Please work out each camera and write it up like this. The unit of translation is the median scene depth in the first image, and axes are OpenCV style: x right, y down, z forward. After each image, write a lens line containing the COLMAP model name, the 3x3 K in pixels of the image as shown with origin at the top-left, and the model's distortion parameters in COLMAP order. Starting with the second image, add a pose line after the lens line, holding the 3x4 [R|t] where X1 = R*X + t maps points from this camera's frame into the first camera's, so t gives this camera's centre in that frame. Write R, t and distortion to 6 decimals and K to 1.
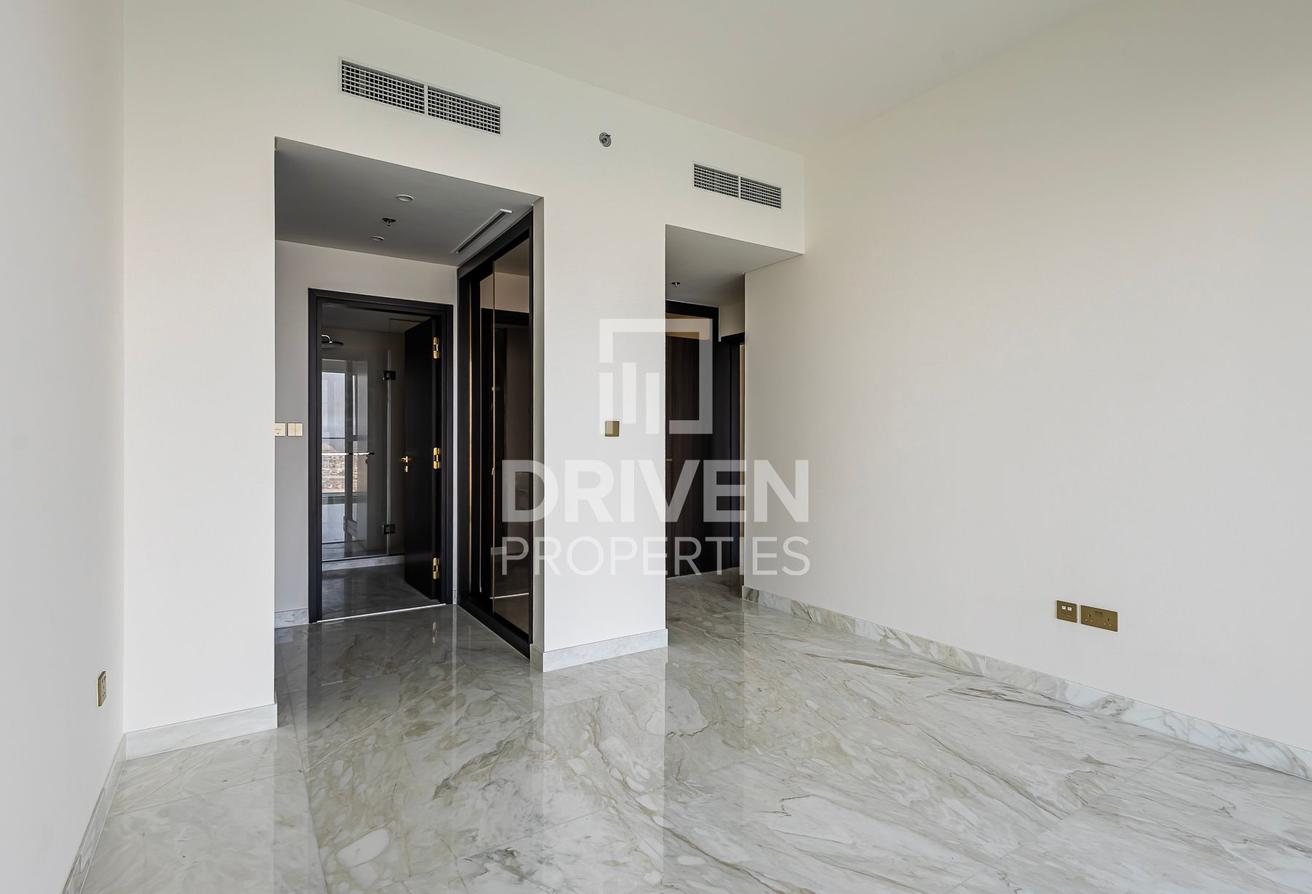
lens RADIAL K [[612.0, 0, 659.5], [0, 612.0, 435.5], [0, 0, 1]] dist [0.008382, -0.003139]
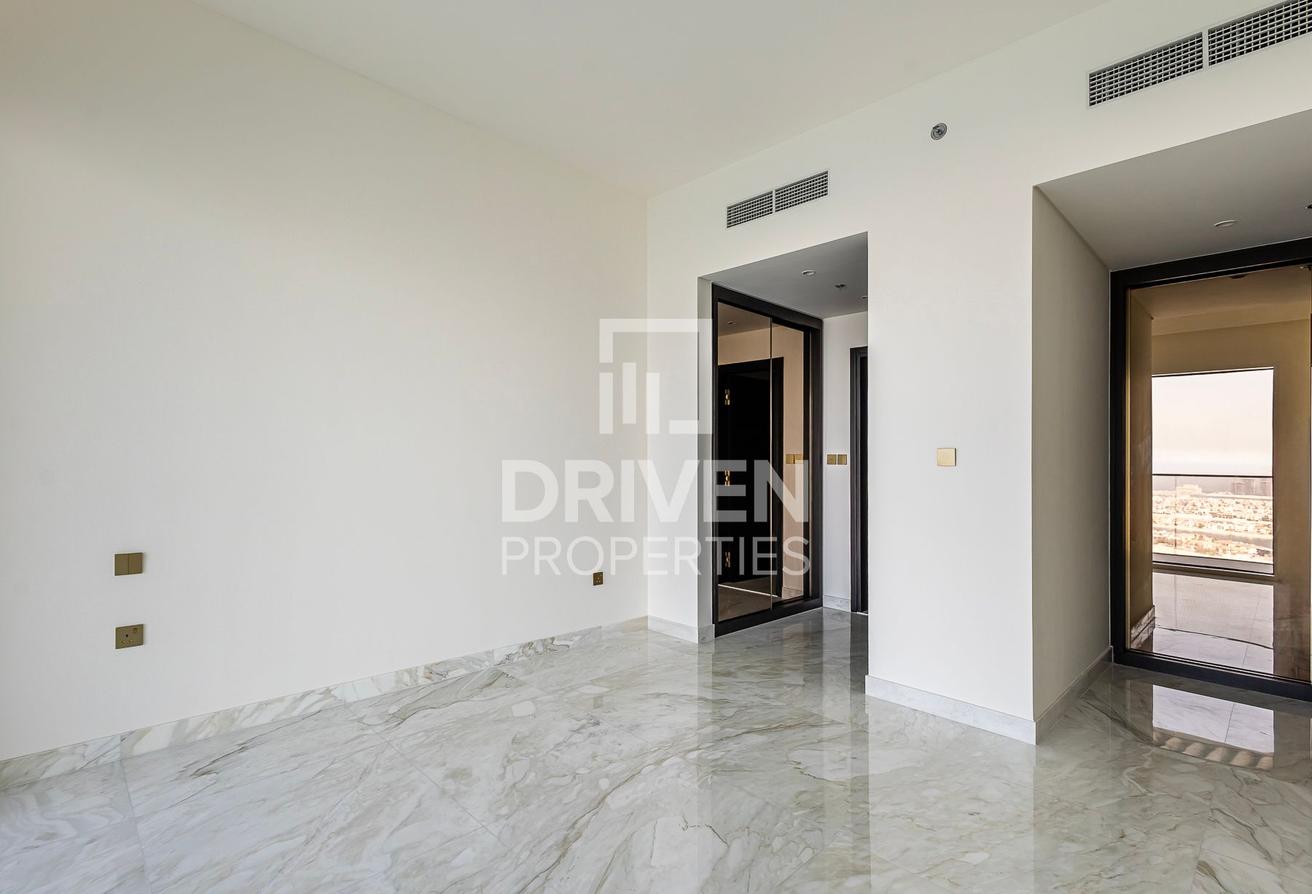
lens RADIAL K [[612.0, 0, 658.7], [0, 612.0, 447.7], [0, 0, 1]] dist [0.008382, -0.003139]
pose [[0.210684, -0.021253, -0.977323, 0.913886], [-0.001218, 0.999757, -0.022004, 0.000282], [0.977554, 0.005827, 0.210606, 0.551581]]
